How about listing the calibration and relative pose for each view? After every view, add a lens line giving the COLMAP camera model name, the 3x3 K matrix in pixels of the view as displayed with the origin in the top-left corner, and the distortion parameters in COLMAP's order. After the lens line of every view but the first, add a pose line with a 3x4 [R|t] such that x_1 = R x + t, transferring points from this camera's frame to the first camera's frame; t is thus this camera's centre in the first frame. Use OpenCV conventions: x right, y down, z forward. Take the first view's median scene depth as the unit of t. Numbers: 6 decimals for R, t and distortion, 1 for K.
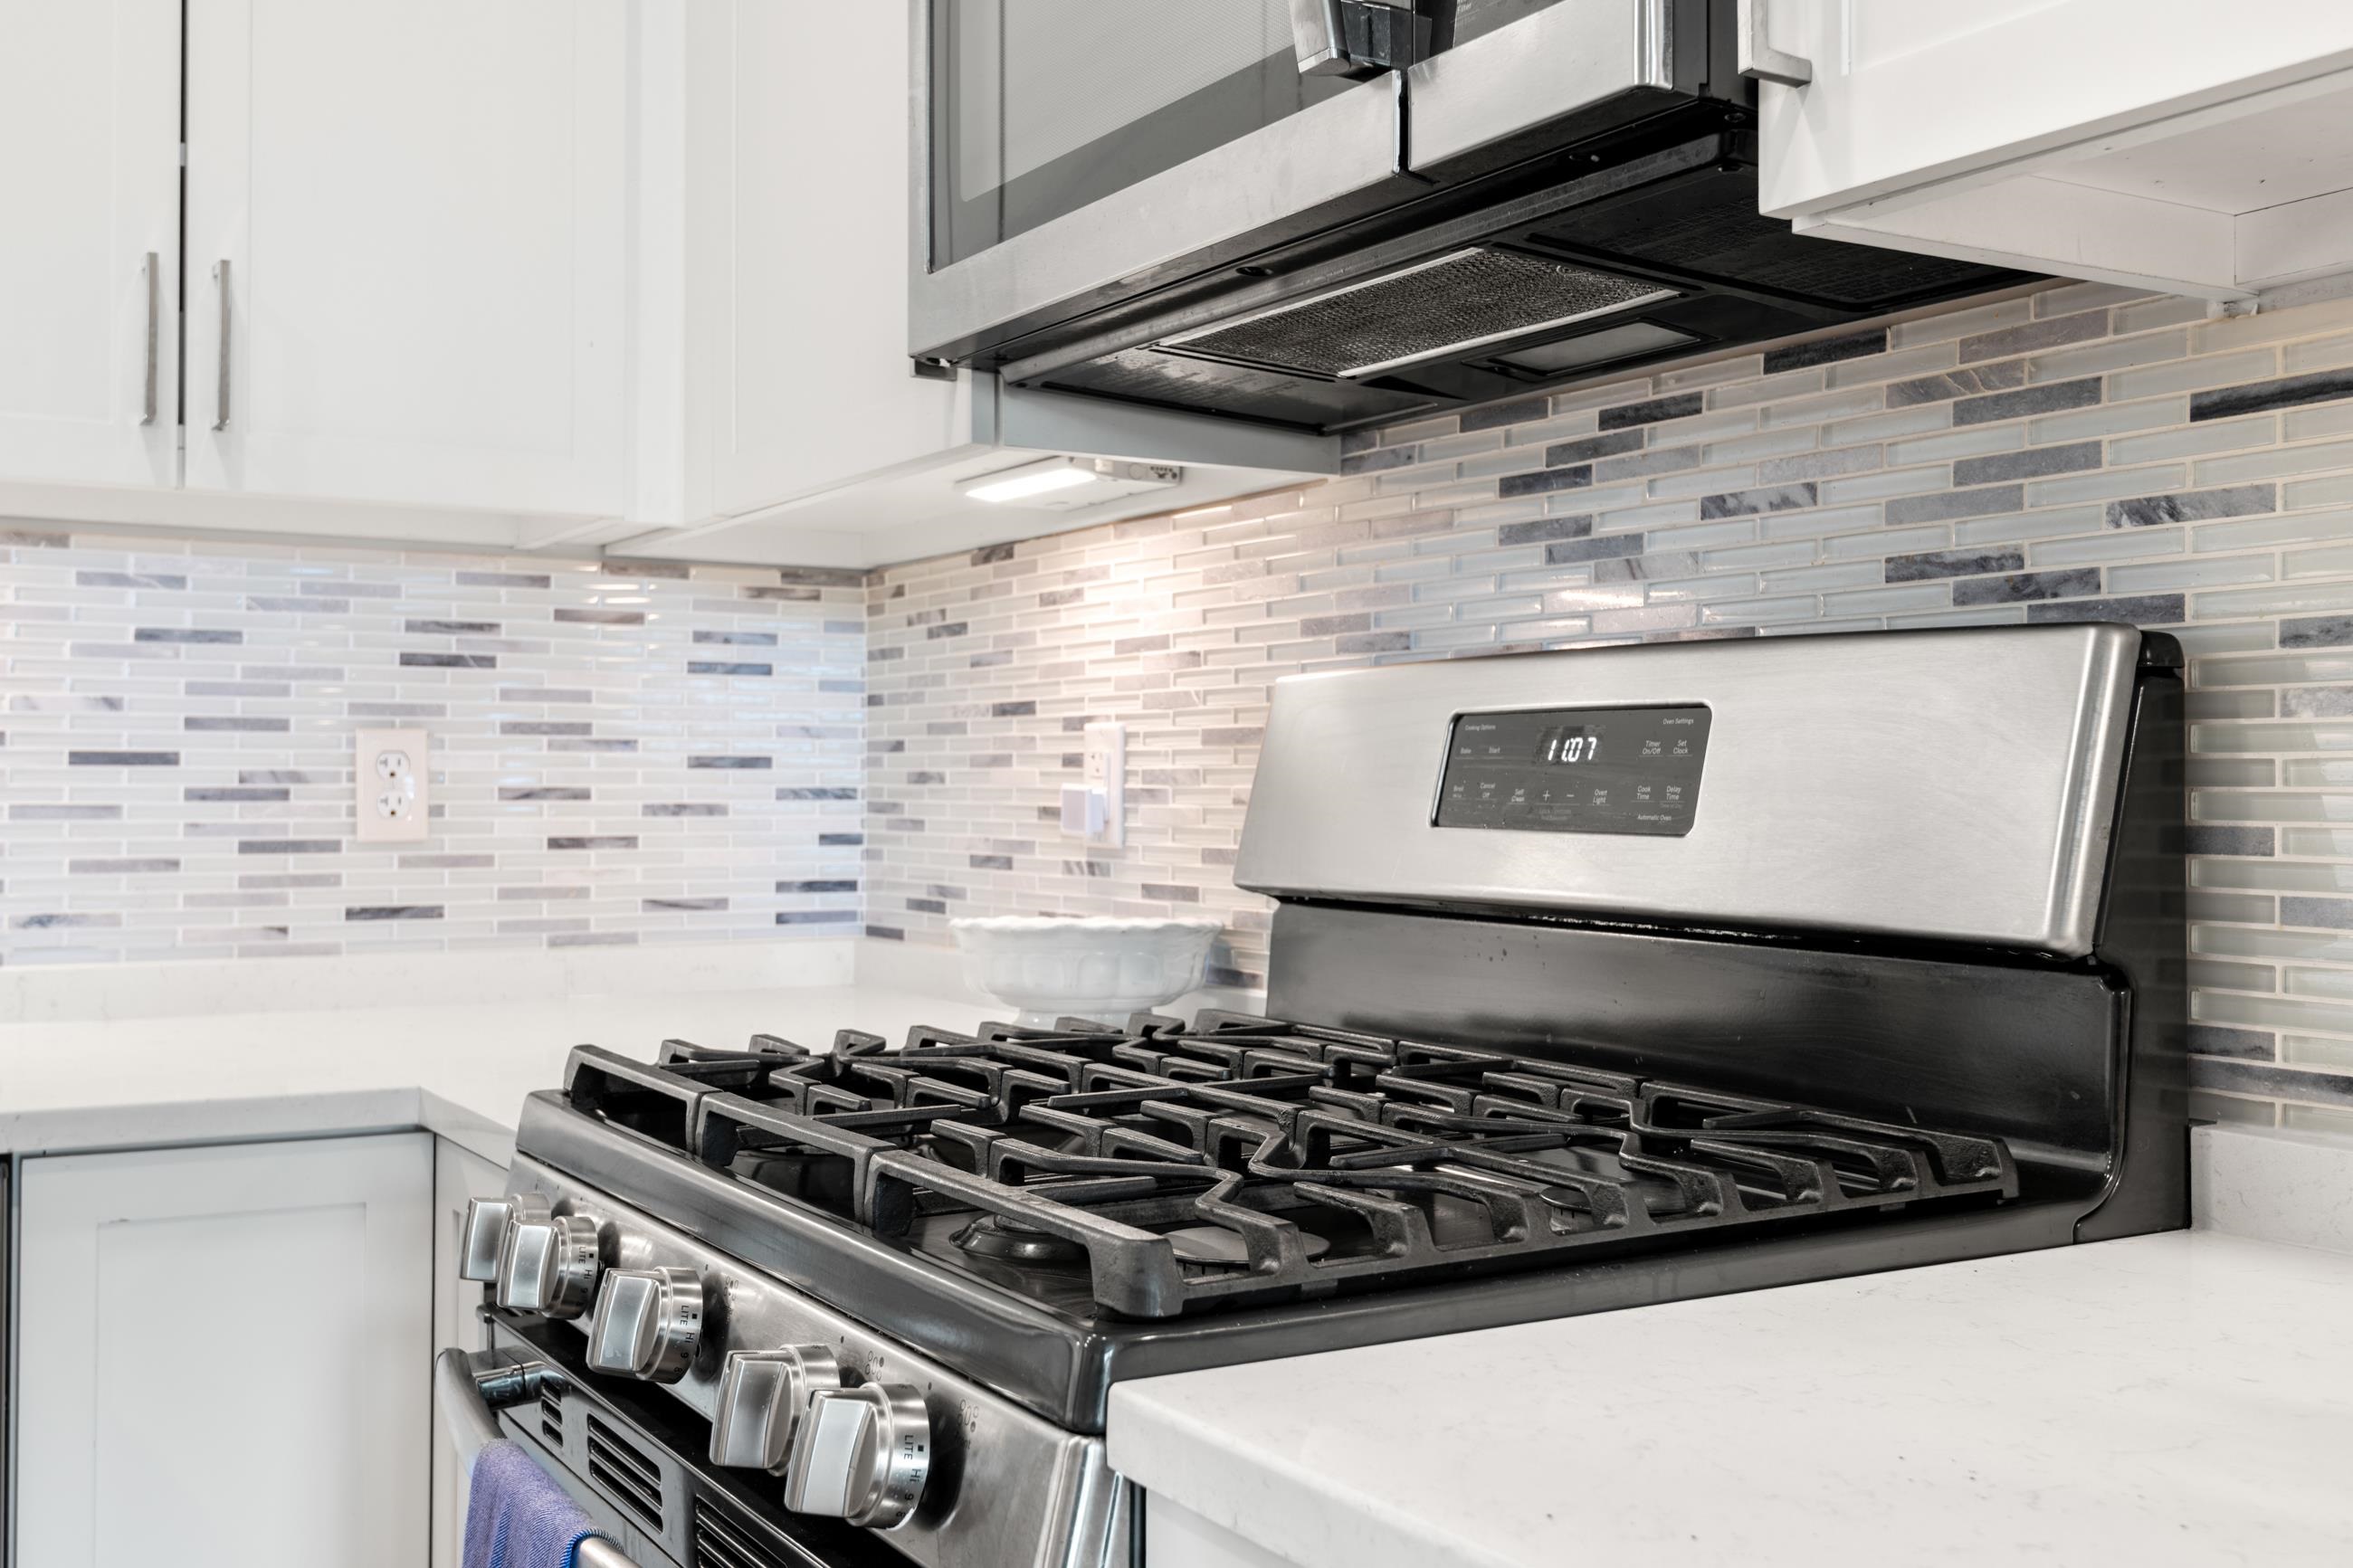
lens RADIAL K [[2338.5, 0, 1177.3], [0, 2338.5, 770.2], [0, 0, 1]] dist [0.020587, 0.000000]
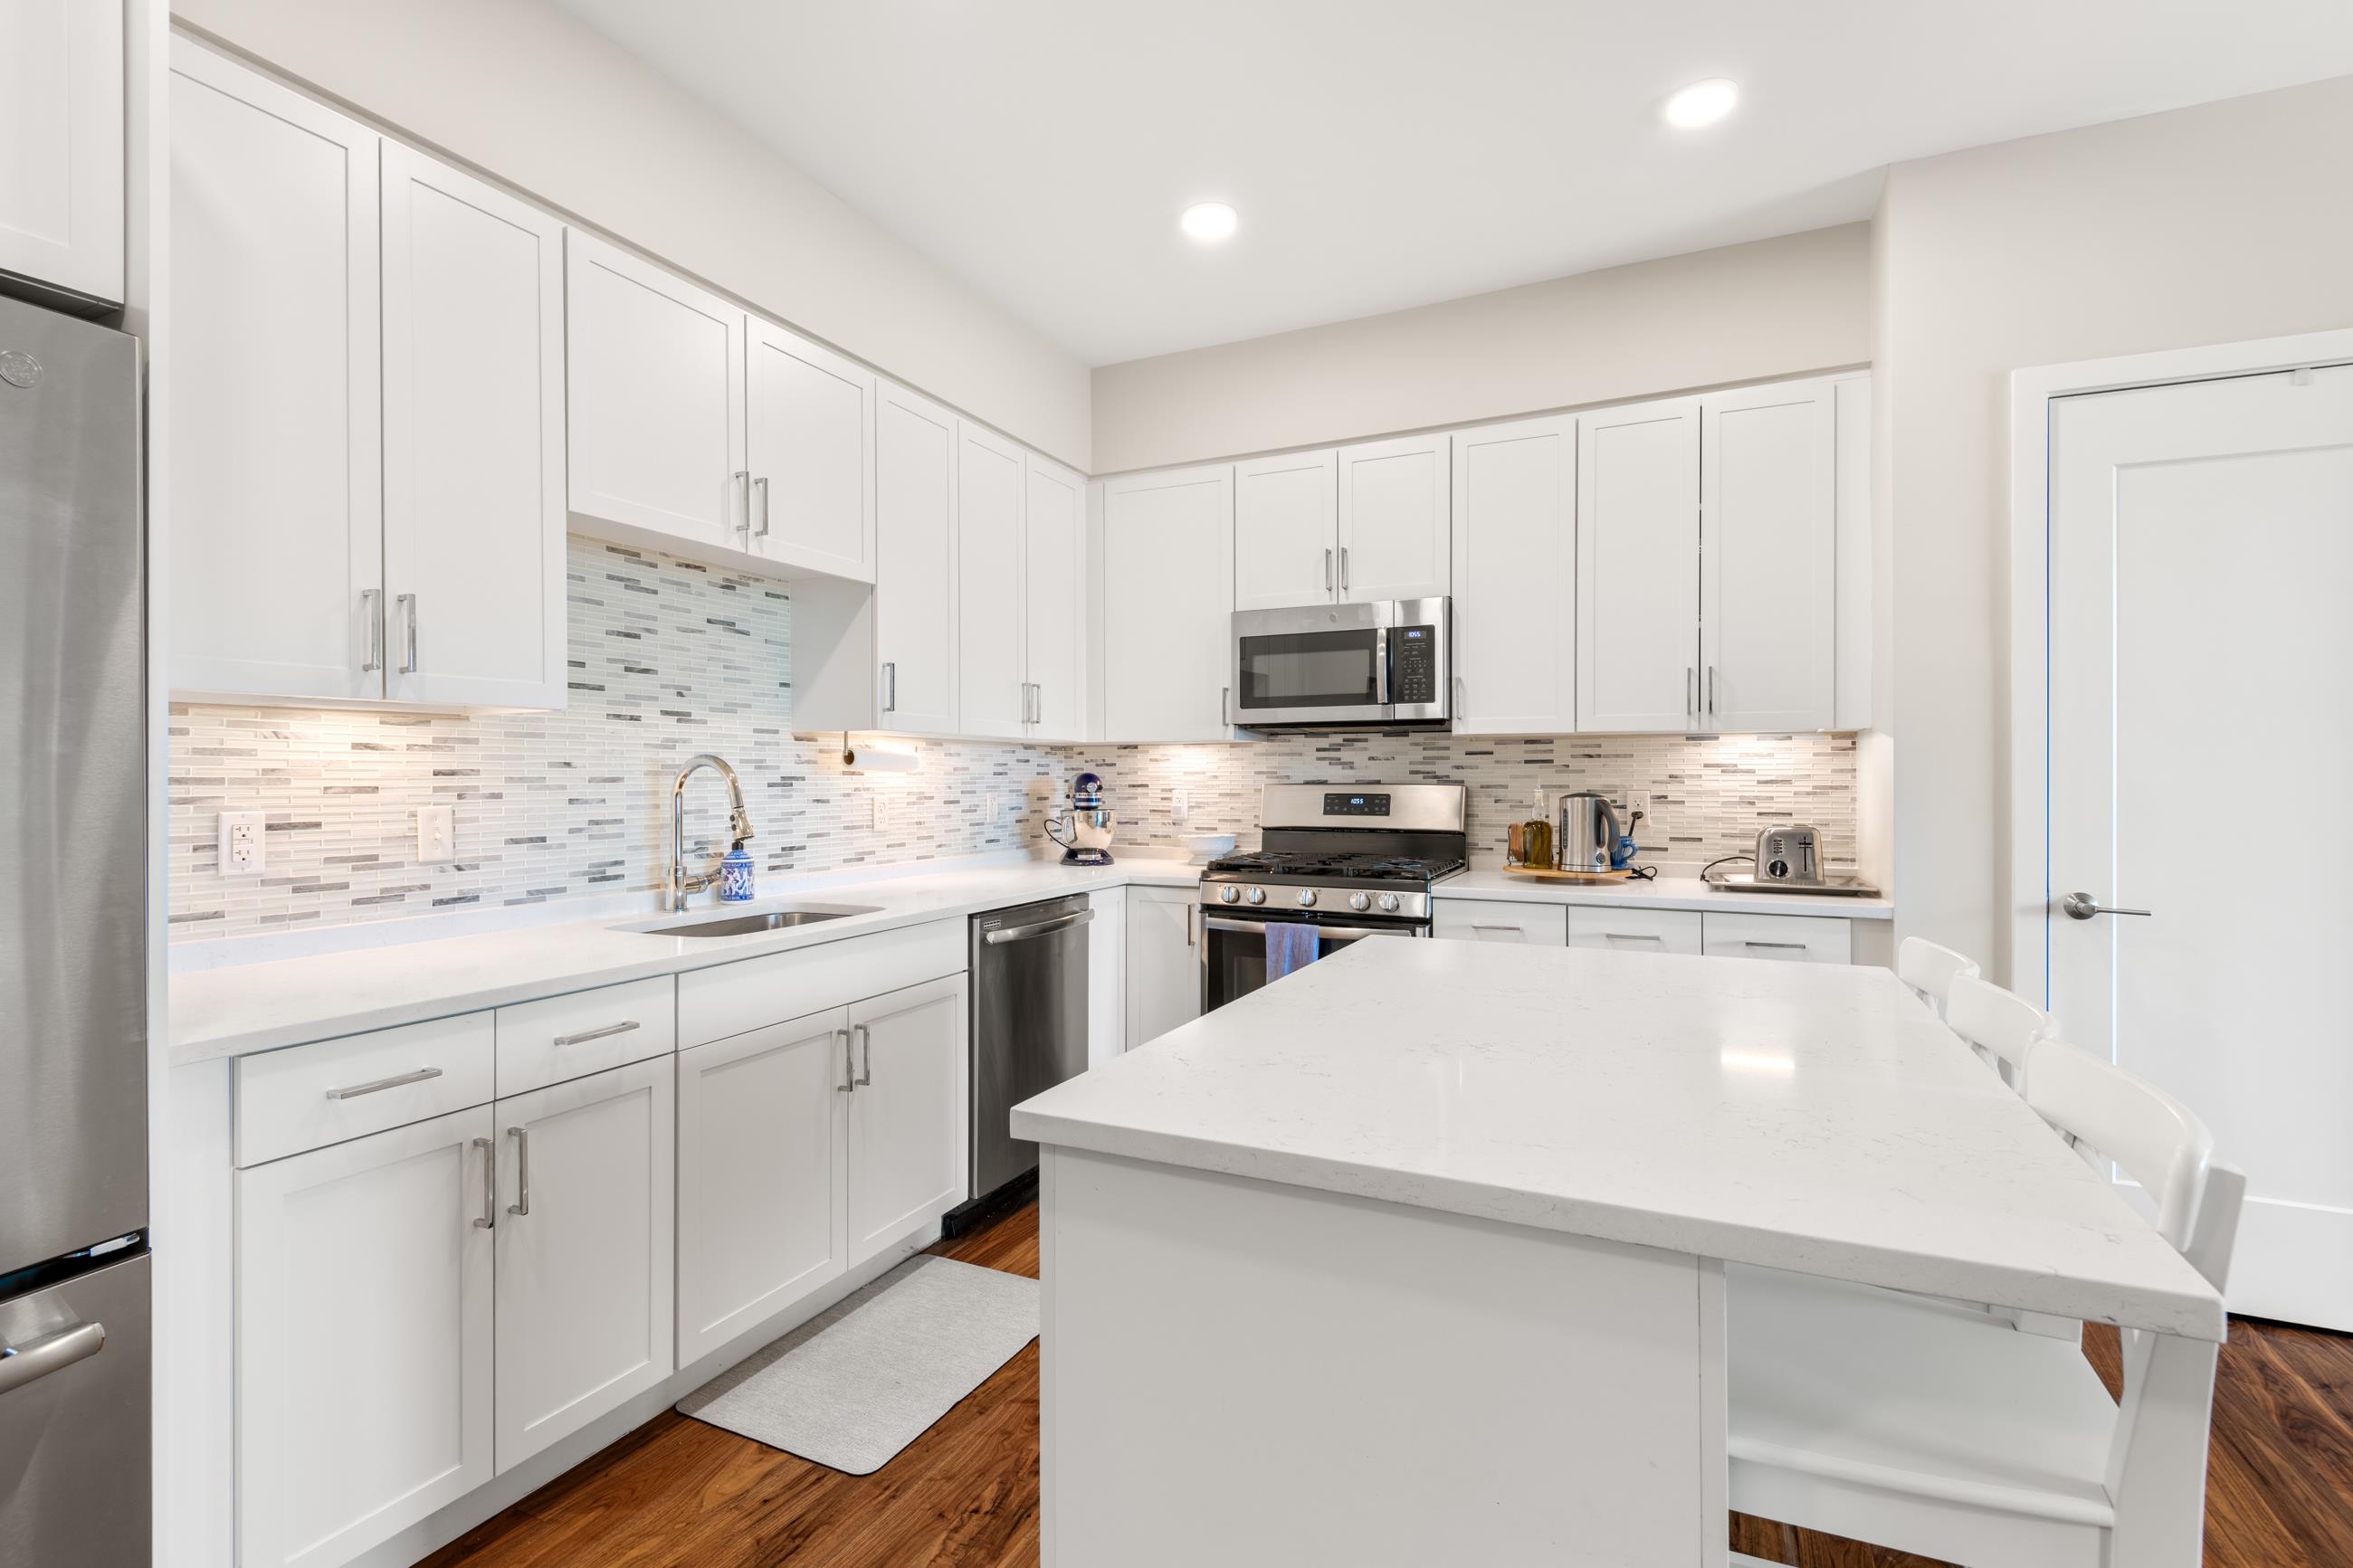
lens RADIAL K [[1080.0, 0, 1175.6], [0, 1080.0, 771.9], [0, 0, 1]] dist [0.015065, -0.009456]
pose [[0.831796, -0.002168, 0.555077, -1.513682], [-0.000187, 0.999991, 0.004186, -0.082650], [-0.555081, -0.003585, 0.831789, -0.870751]]
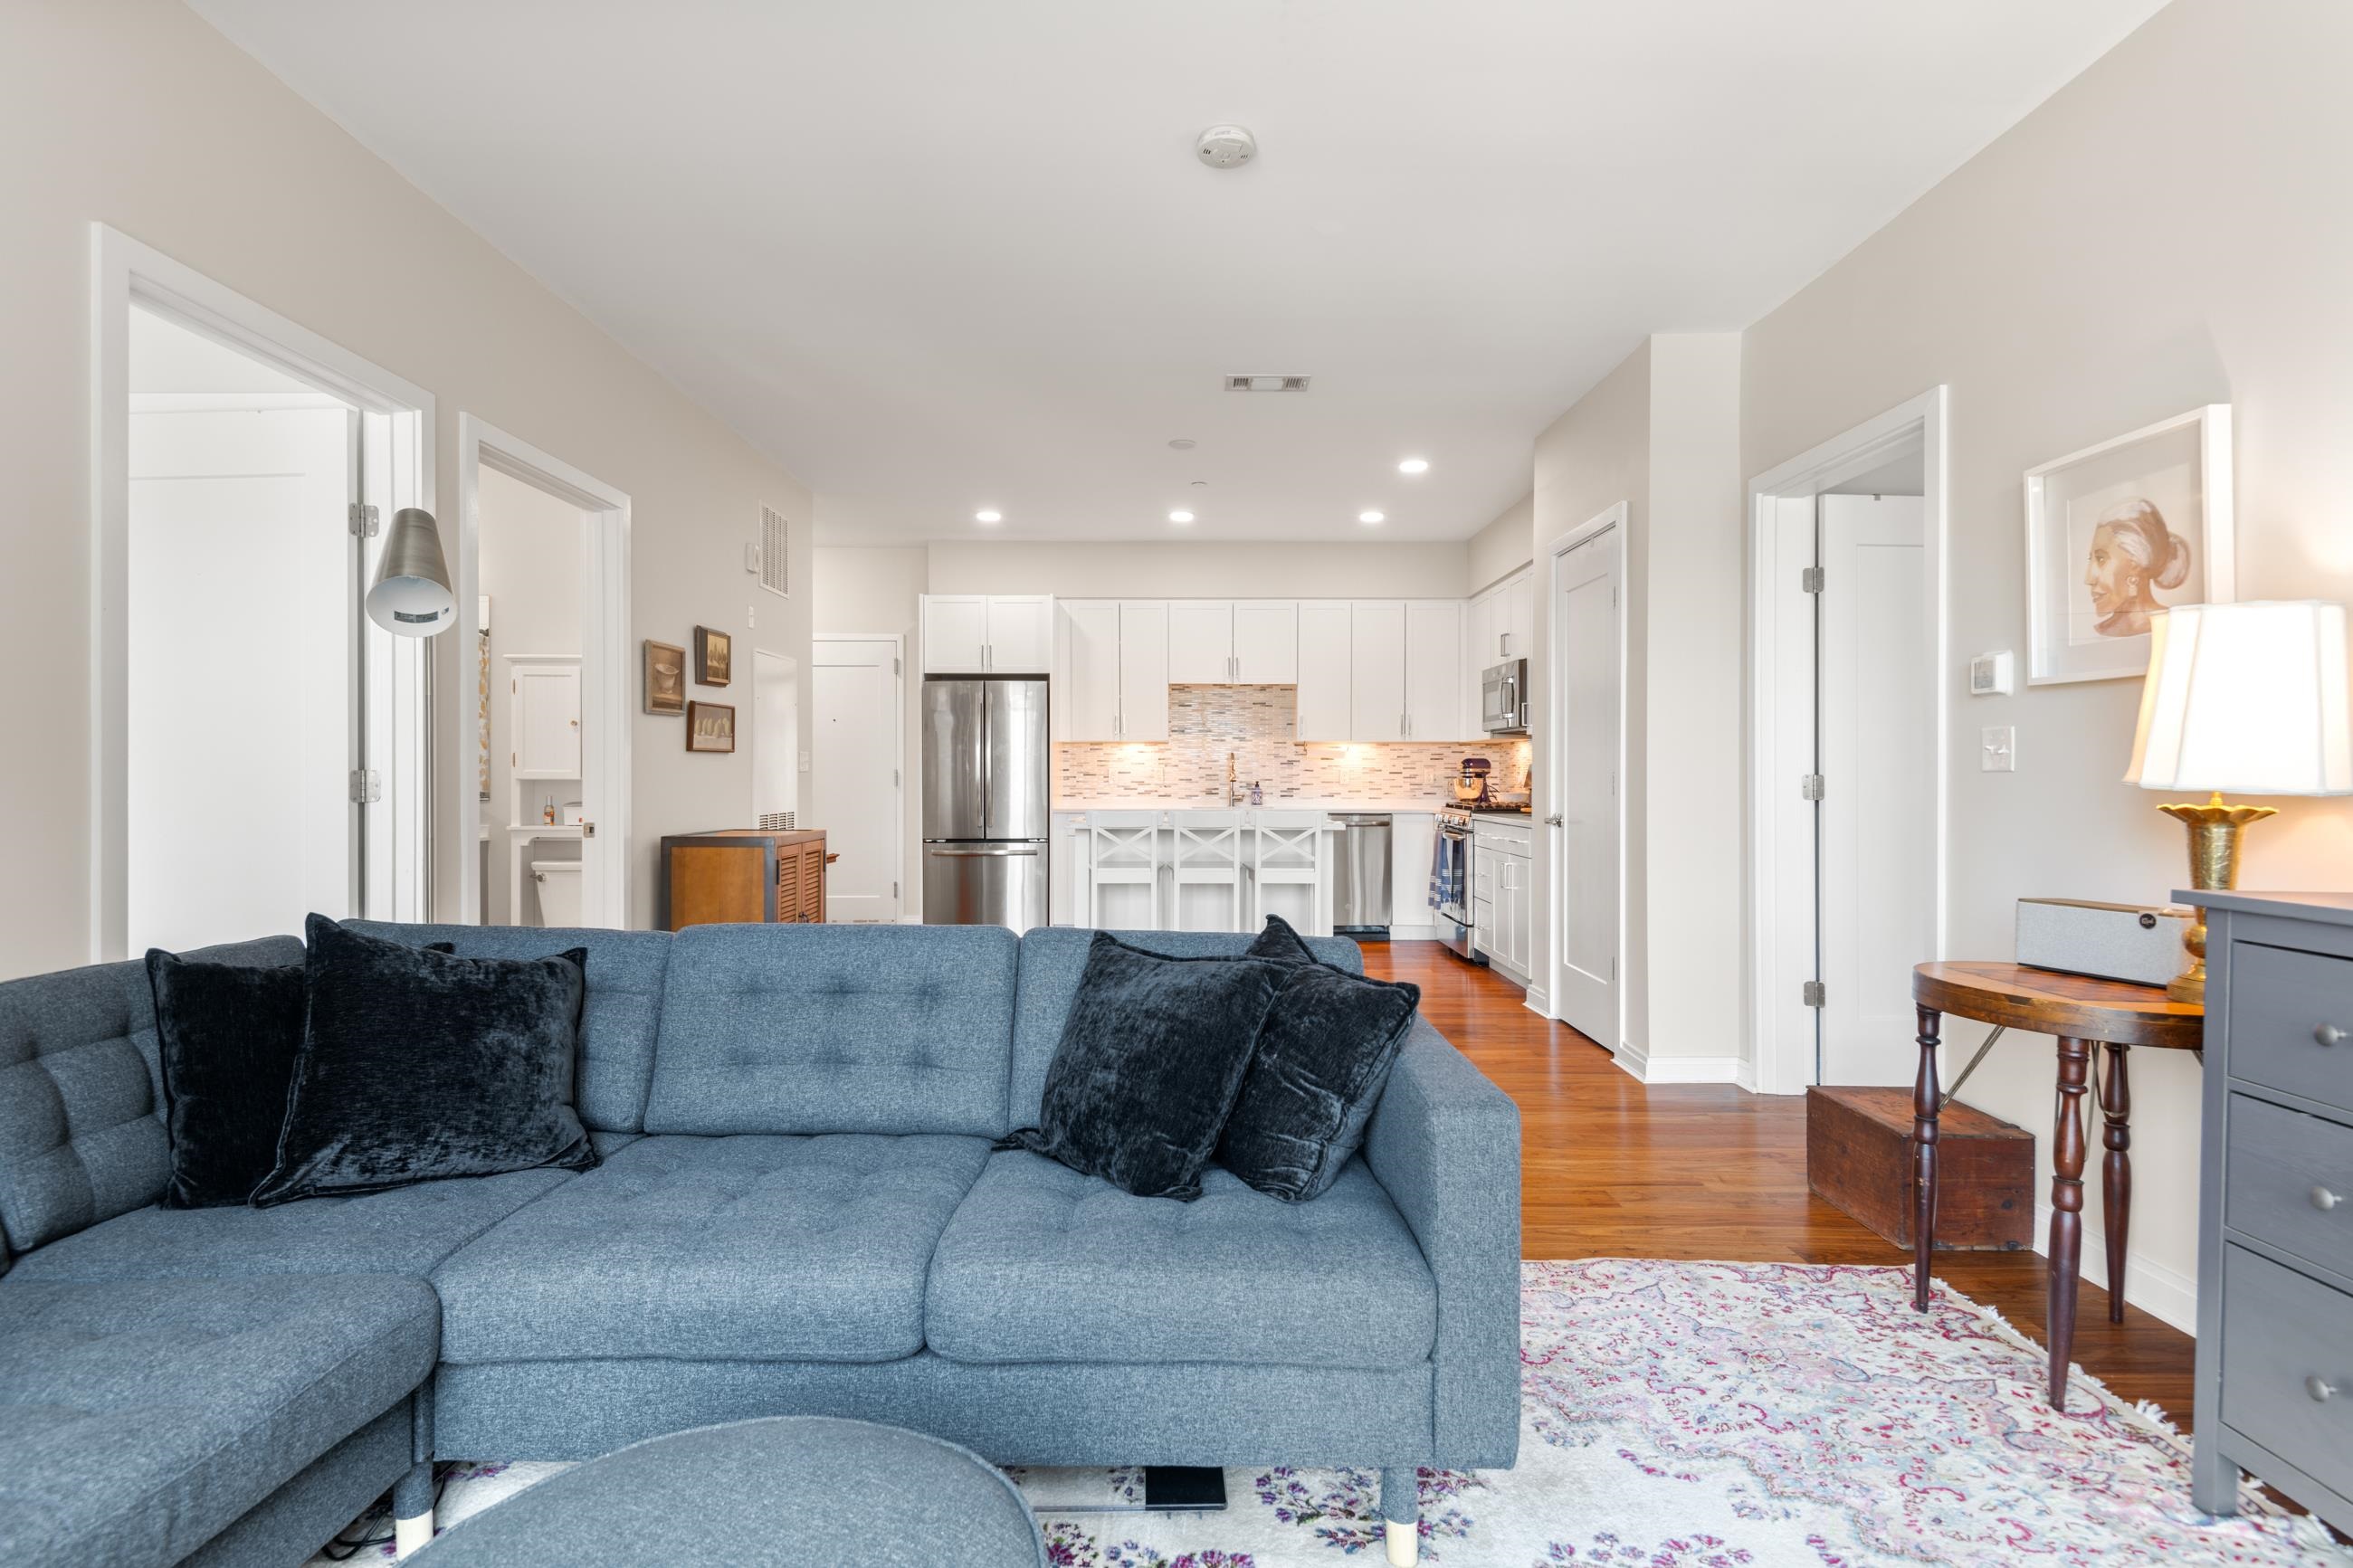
lens RADIAL K [[1176.3, 0, 1181.1], [0, 1176.3, 781.5], [0, 0, 1]] dist [0.030087, -0.020292]
pose [[0.865503, 0.000563, -0.500904, 1.215169], [0.005964, 0.999917, 0.011427, -0.034574], [0.500869, -0.012878, 0.865427, -3.726210]]
